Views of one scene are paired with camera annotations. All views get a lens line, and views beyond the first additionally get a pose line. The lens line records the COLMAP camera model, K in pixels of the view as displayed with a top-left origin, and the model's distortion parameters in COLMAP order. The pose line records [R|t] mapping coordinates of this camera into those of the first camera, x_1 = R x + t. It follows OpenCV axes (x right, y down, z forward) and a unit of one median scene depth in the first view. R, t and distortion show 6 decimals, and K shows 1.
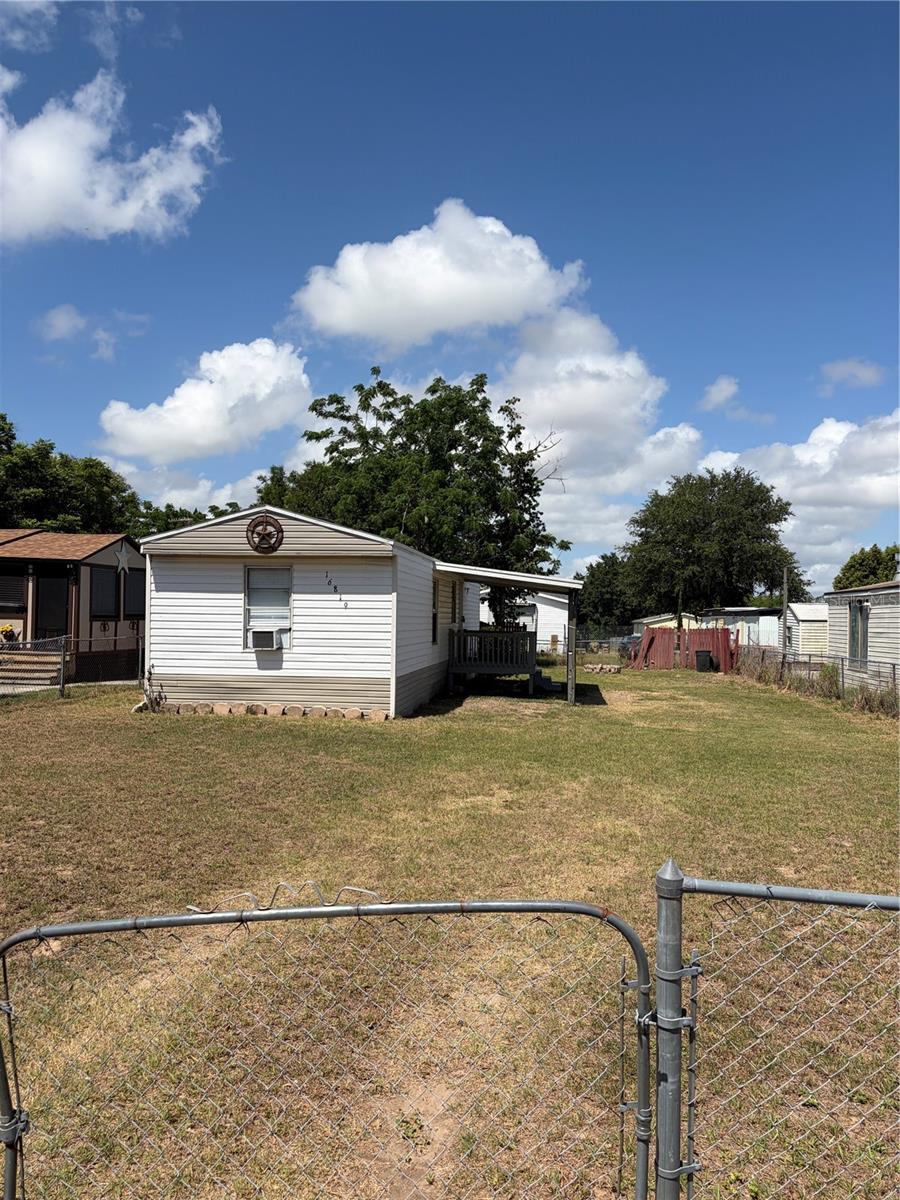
lens RADIAL K [[896.1, 0, 462.5], [0, 896.1, 597.6], [0, 0, 1]] dist [0.150898, -0.435309]
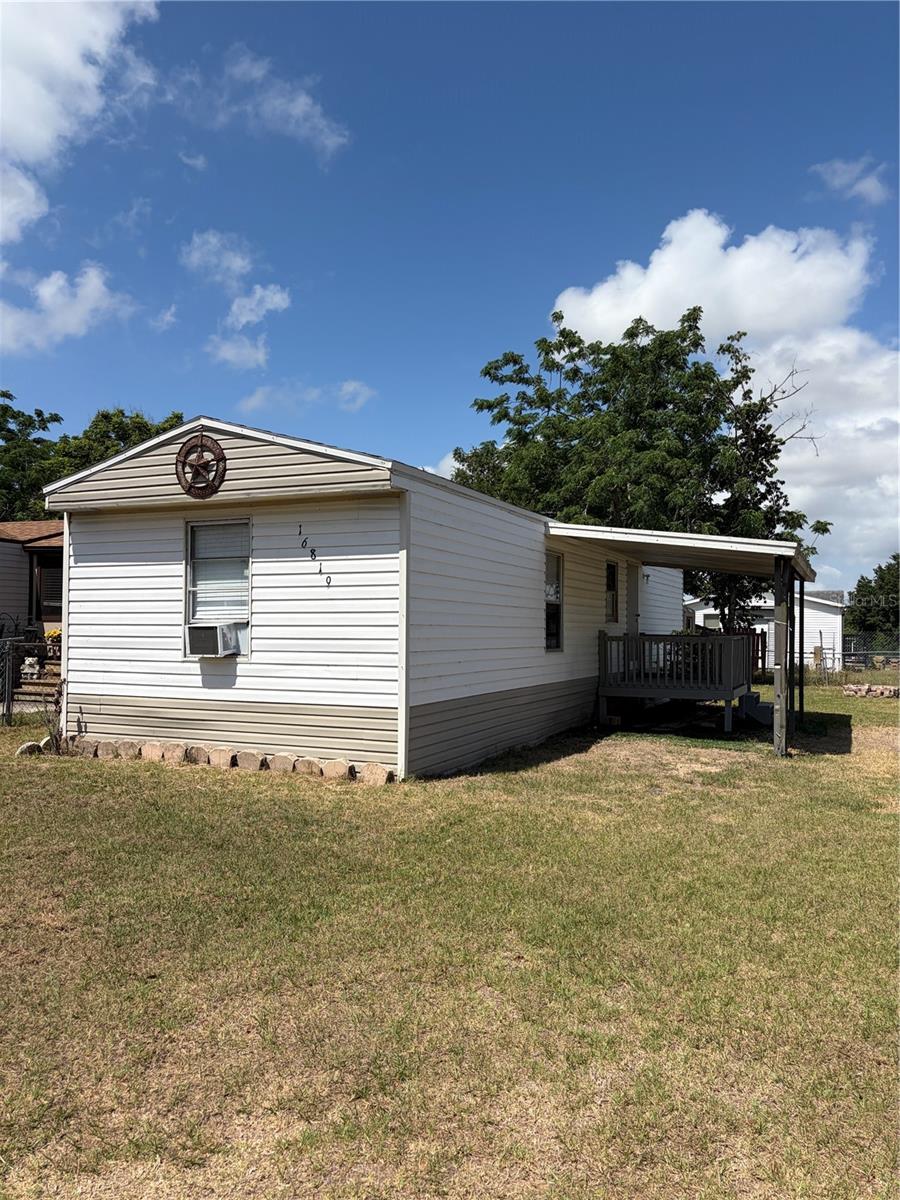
lens RADIAL K [[903.2, 0, 450.0], [0, 903.2, 600.0], [0, 0, 1]] dist [0.084691, -0.206256]
pose [[0.953641, -0.018150, -0.300399, 0.074294], [0.013963, 0.999773, -0.016077, 0.019253], [0.300622, 0.011137, 0.953678, 0.284098]]
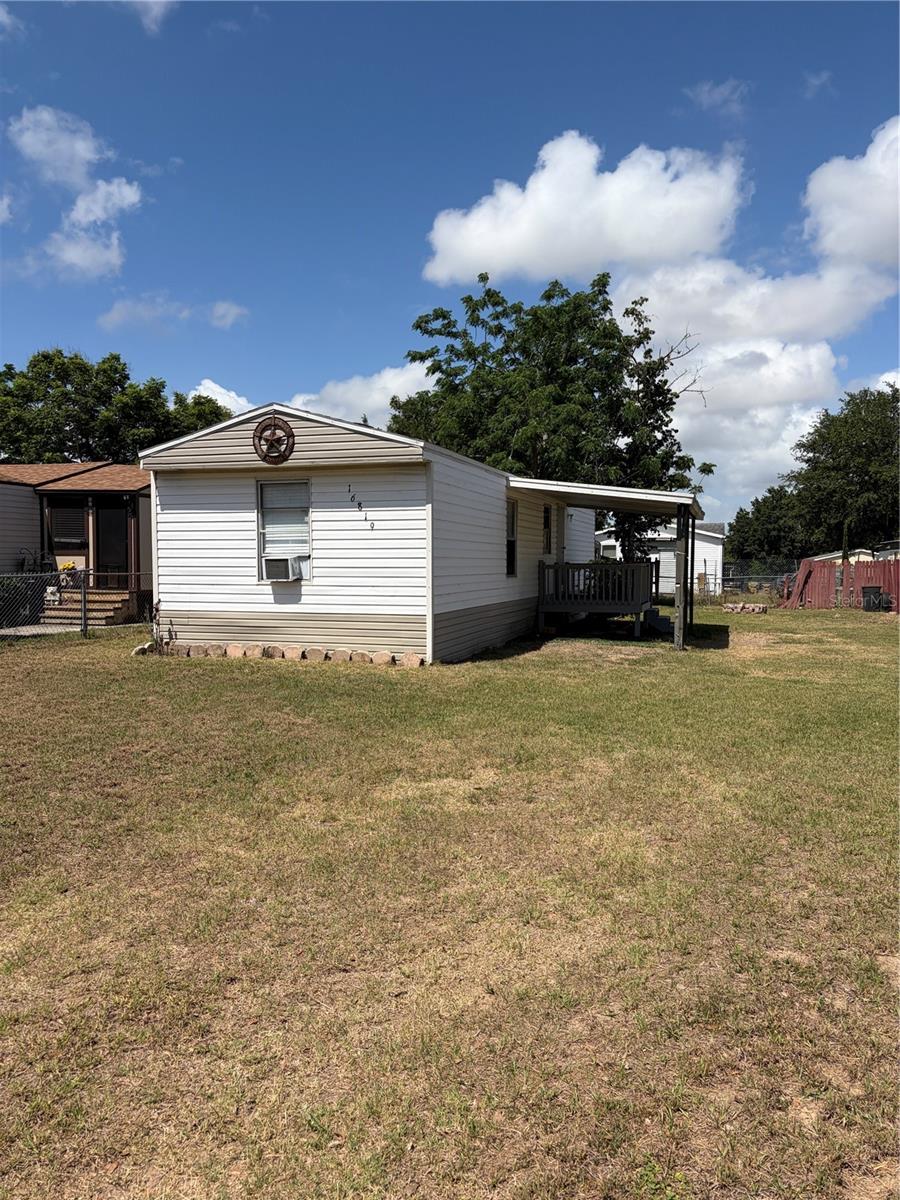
lens RADIAL K [[903.2, 0, 450.0], [0, 903.2, 600.0], [0, 0, 1]] dist [0.084691, -0.206256]
pose [[0.981996, -0.006756, -0.188782, 0.056861], [0.018740, 0.997915, 0.061769, 0.016203], [0.187971, -0.064194, 0.980074, 0.127445]]
